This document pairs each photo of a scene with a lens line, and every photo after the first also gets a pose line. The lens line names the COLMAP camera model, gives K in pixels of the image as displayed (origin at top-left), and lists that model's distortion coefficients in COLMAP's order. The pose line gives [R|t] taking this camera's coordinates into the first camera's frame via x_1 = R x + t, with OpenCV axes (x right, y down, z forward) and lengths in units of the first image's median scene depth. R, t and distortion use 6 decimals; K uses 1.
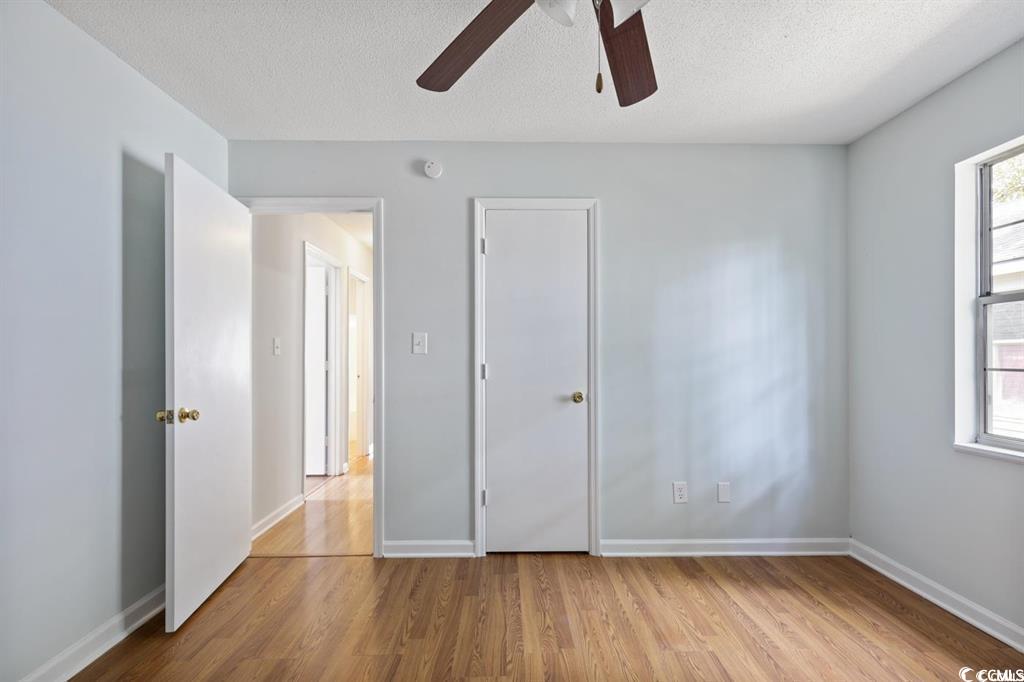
lens RADIAL K [[460.6, 0, 511.8], [0, 460.6, 350.7], [0, 0, 1]] dist [0.011545, -0.001667]
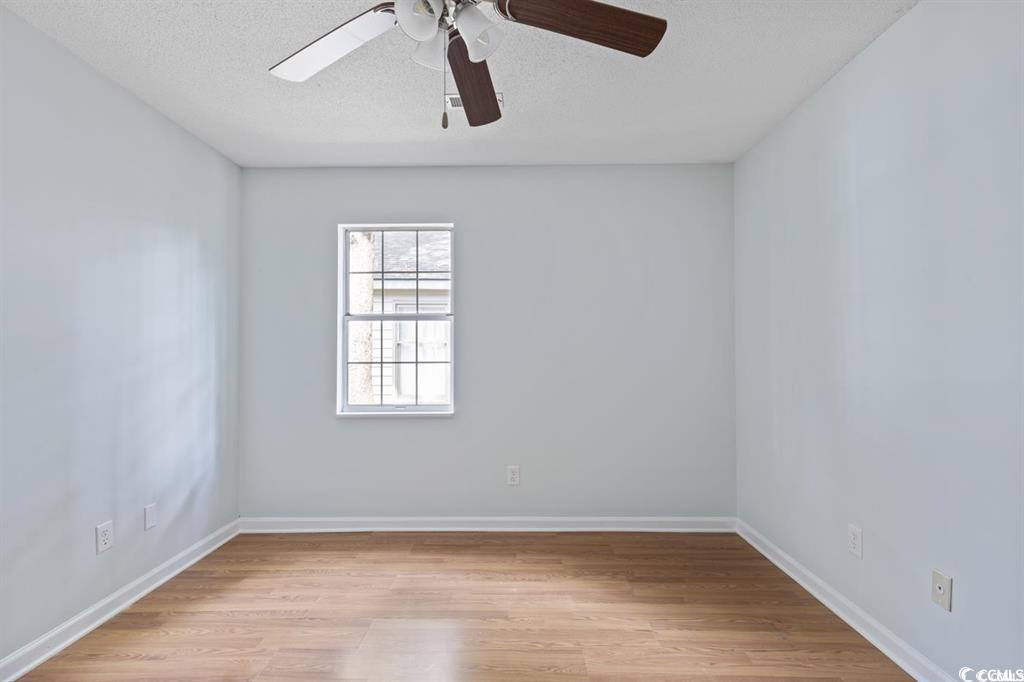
lens RADIAL K [[460.6, 0, 511.8], [0, 460.6, 342.7], [0, 0, 1]] dist [0.011545, -0.001667]
pose [[0.046605, 0.022001, 0.998671, -0.413212], [-0.004991, 0.999750, -0.021792, 0.003025], [-0.998901, -0.003969, 0.046703, 0.332088]]
